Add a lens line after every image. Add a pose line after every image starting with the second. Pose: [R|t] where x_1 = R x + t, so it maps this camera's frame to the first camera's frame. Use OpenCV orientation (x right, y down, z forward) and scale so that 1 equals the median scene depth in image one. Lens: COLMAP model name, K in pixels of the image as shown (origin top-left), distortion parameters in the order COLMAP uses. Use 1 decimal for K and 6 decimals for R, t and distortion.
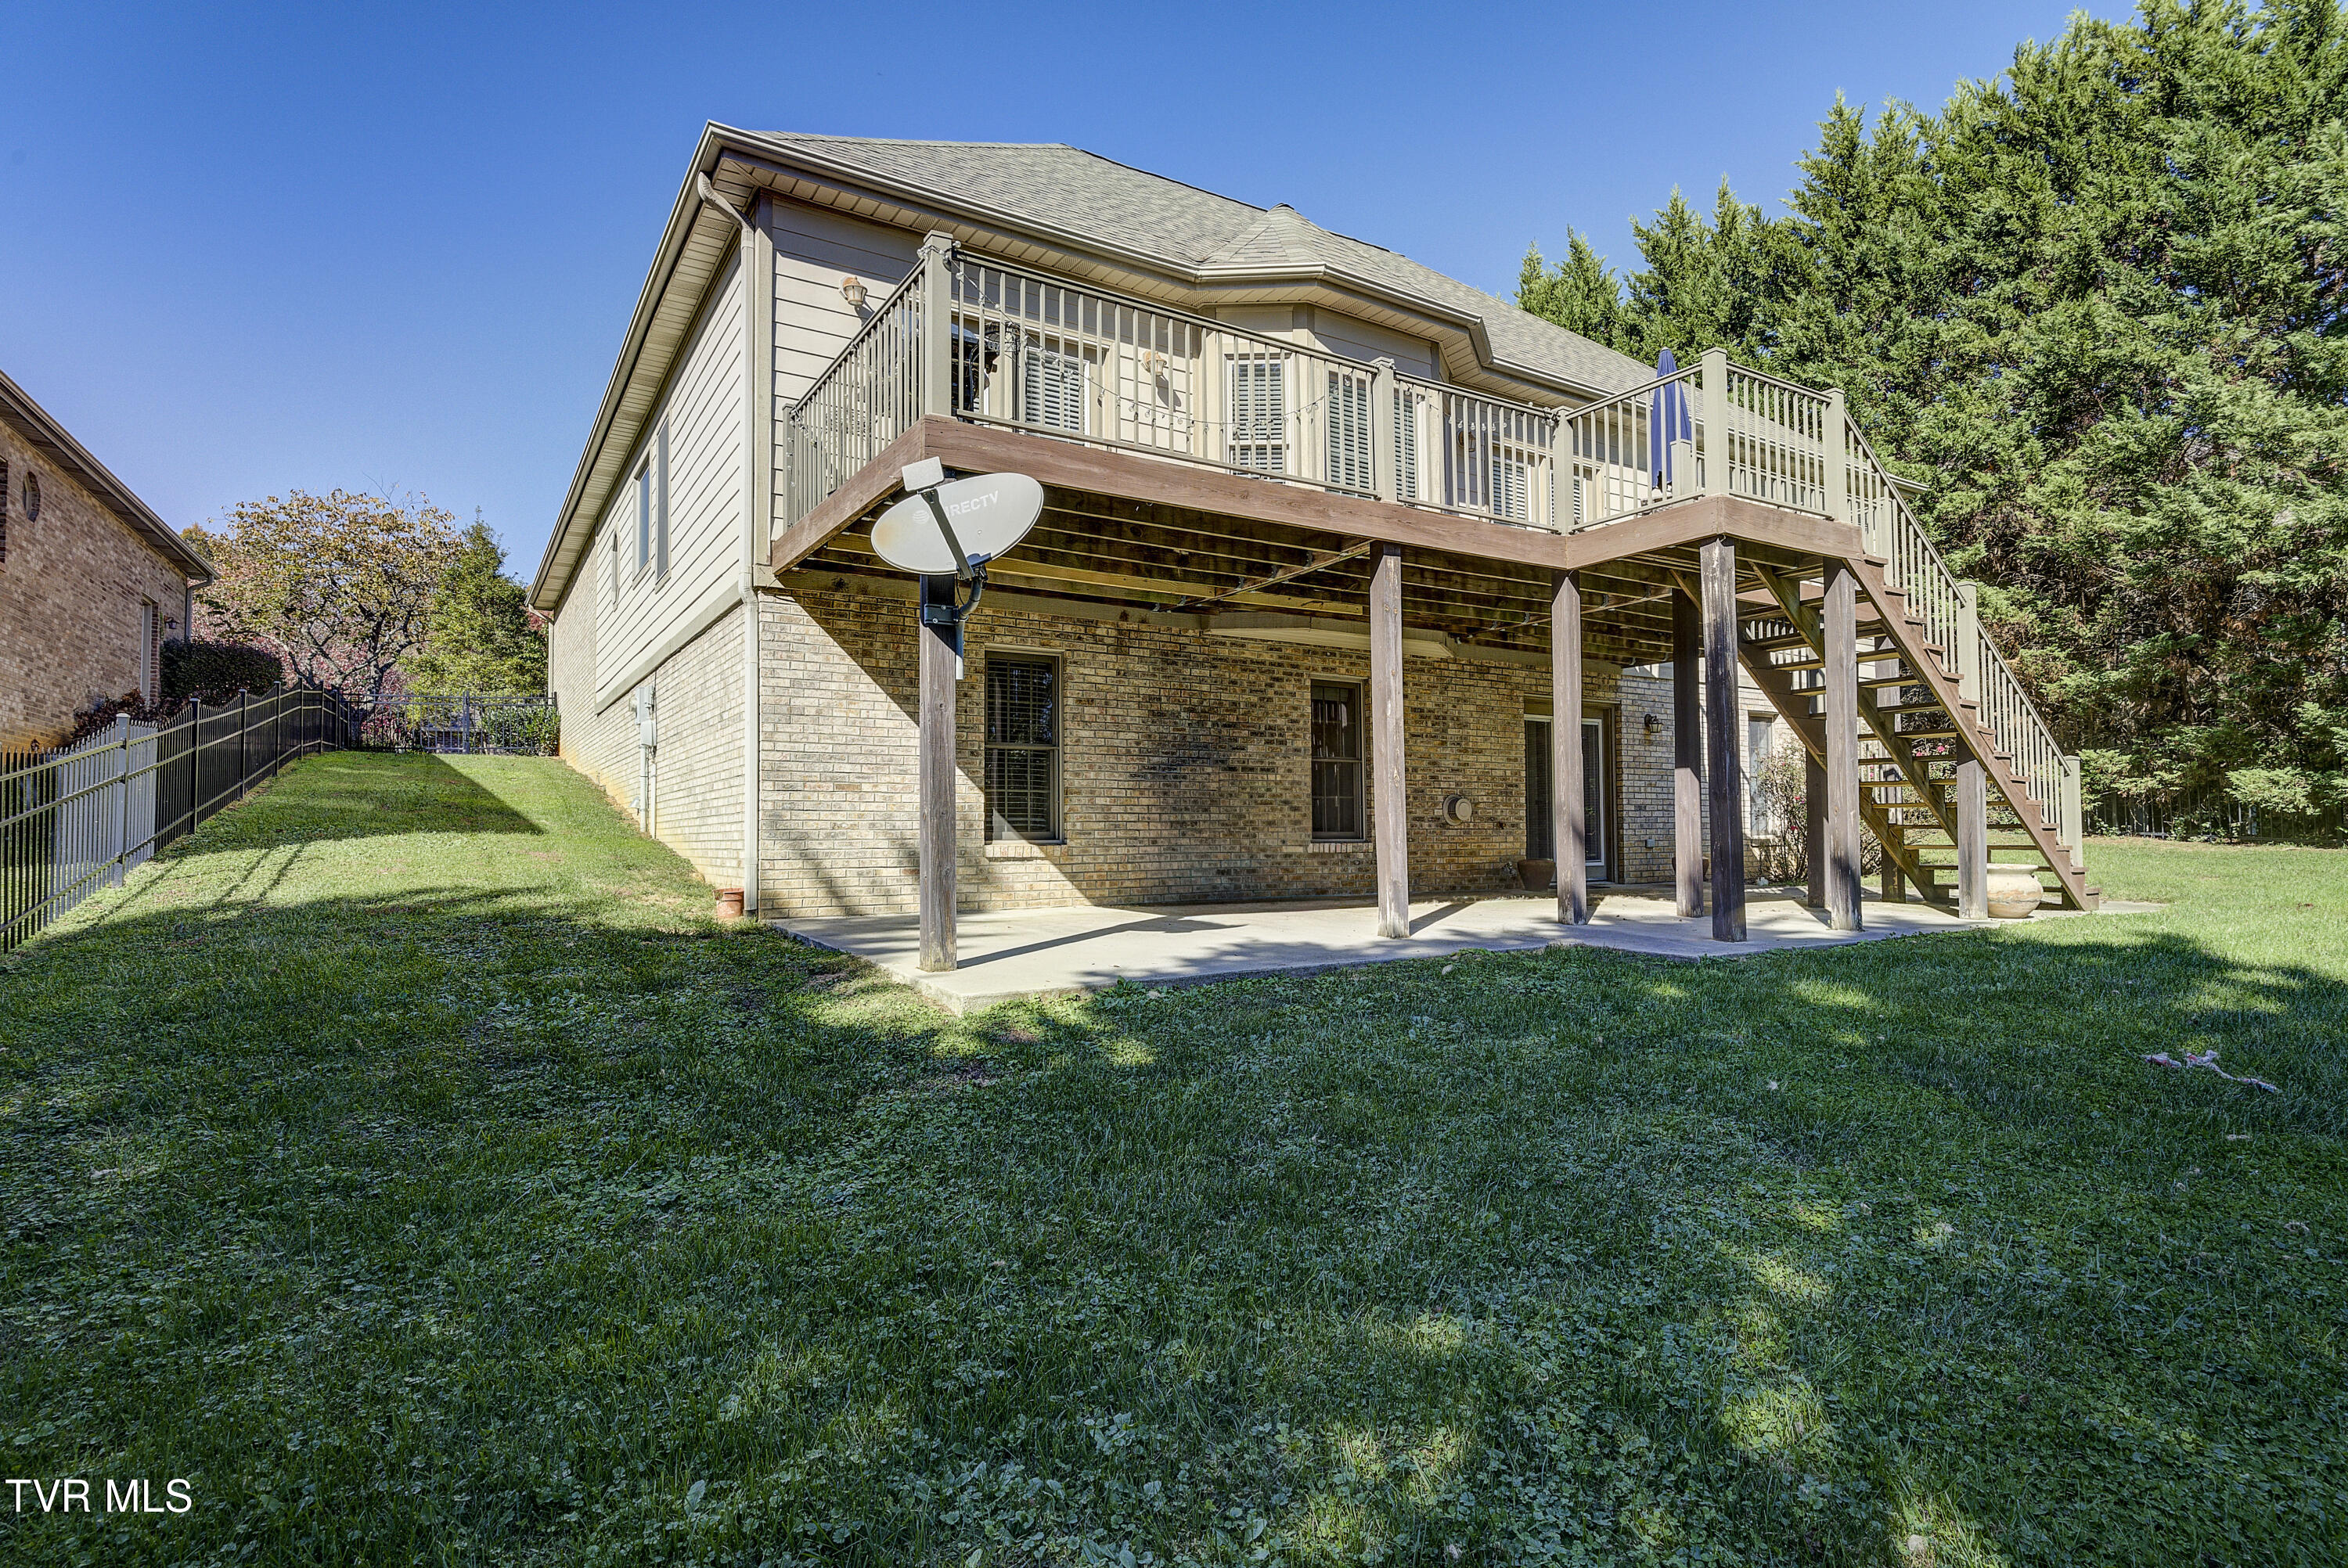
lens RADIAL K [[1186.4, 0, 1239.6], [0, 1186.4, 790.8], [0, 0, 1]] dist [-0.003283, -0.000372]
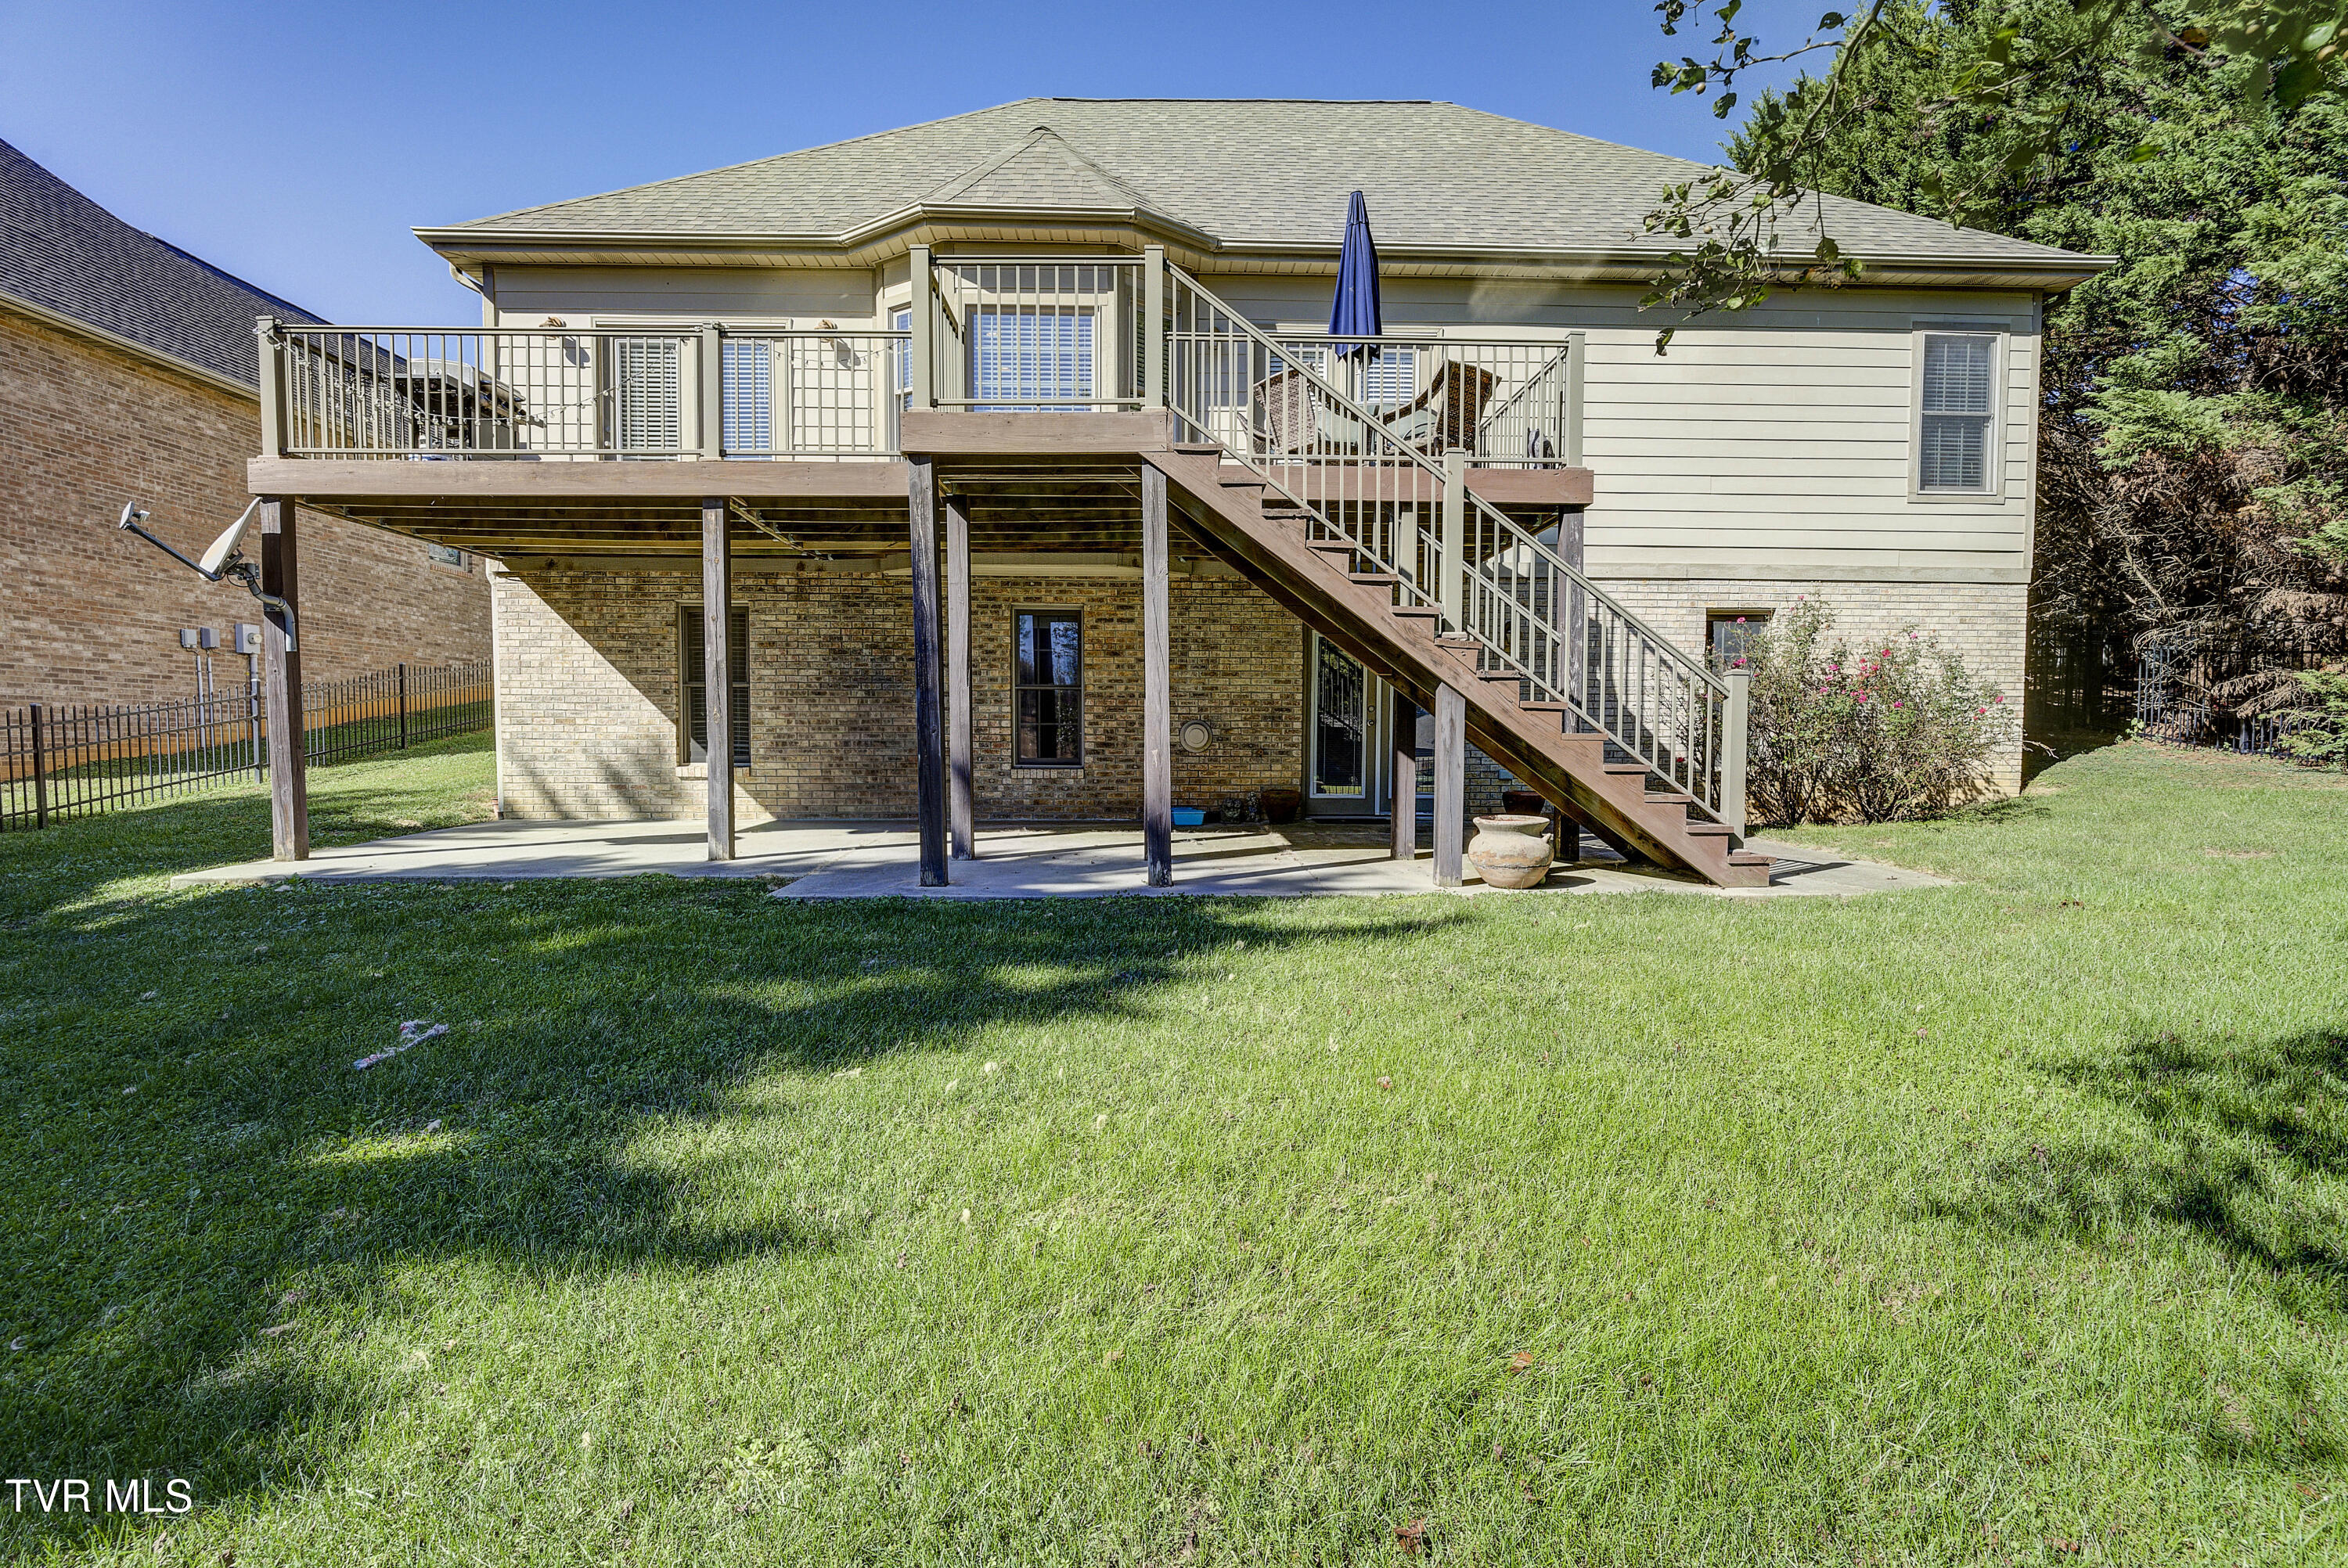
lens RADIAL K [[1138.1, 0, 1169.3], [0, 1138.1, 795.1], [0, 0, 1]] dist [-0.009749, 0.000037]
pose [[0.853618, 0.032812, -0.519865, 0.755202], [0.011119, 0.996639, 0.081160, -0.013411], [0.520781, -0.075060, 0.850384, 0.237355]]
